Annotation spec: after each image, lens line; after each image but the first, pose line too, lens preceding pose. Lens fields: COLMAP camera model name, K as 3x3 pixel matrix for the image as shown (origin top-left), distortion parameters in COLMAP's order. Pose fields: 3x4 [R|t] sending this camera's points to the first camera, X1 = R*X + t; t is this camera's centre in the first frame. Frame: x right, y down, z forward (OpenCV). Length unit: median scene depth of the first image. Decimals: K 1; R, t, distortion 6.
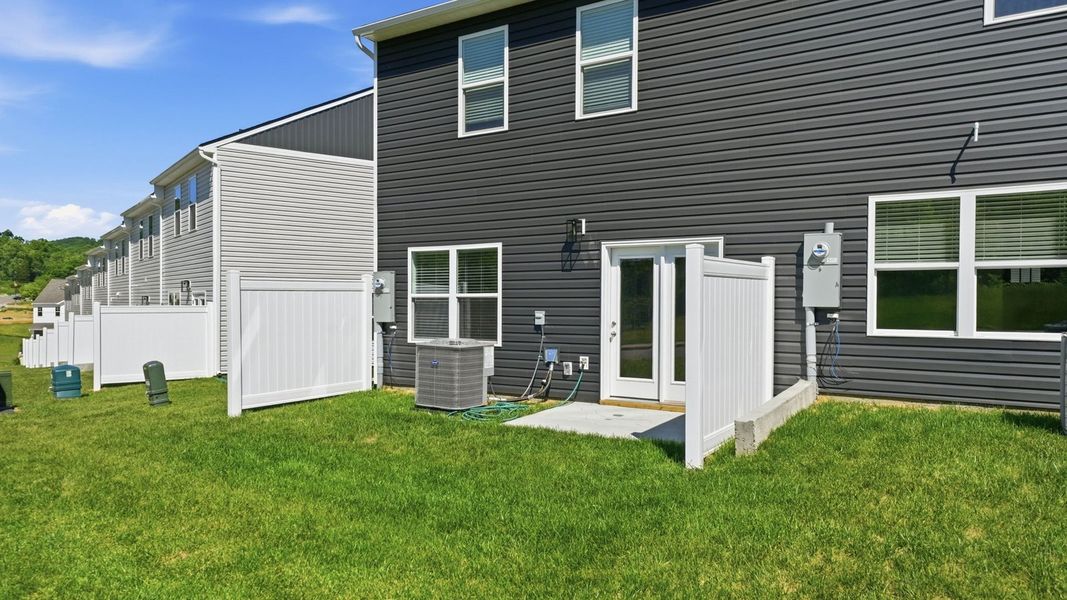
lens RADIAL K [[795.1, 0, 526.3], [0, 795.1, 296.4], [0, 0, 1]] dist [0.018314, 0.006483]
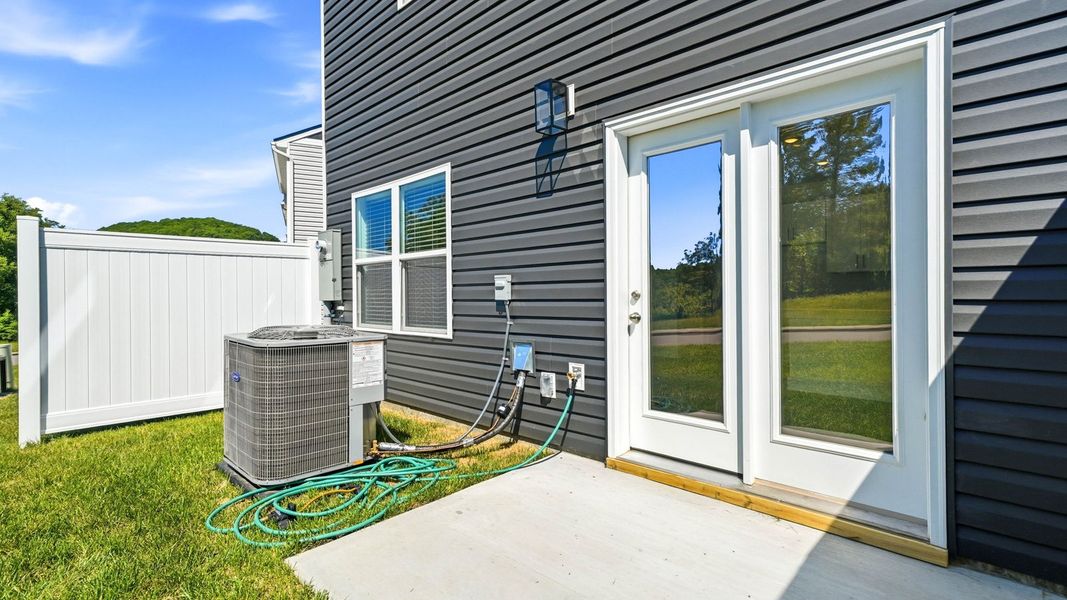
lens RADIAL K [[529.1, 0, 511.0], [0, 529.1, 286.7], [0, 0, 1]] dist [-0.000375, 0.001958]
pose [[0.973141, -0.013630, -0.229808, 0.107749], [0.011521, 0.999878, -0.010514, 0.030762], [0.229923, 0.007584, 0.973179, 0.660838]]
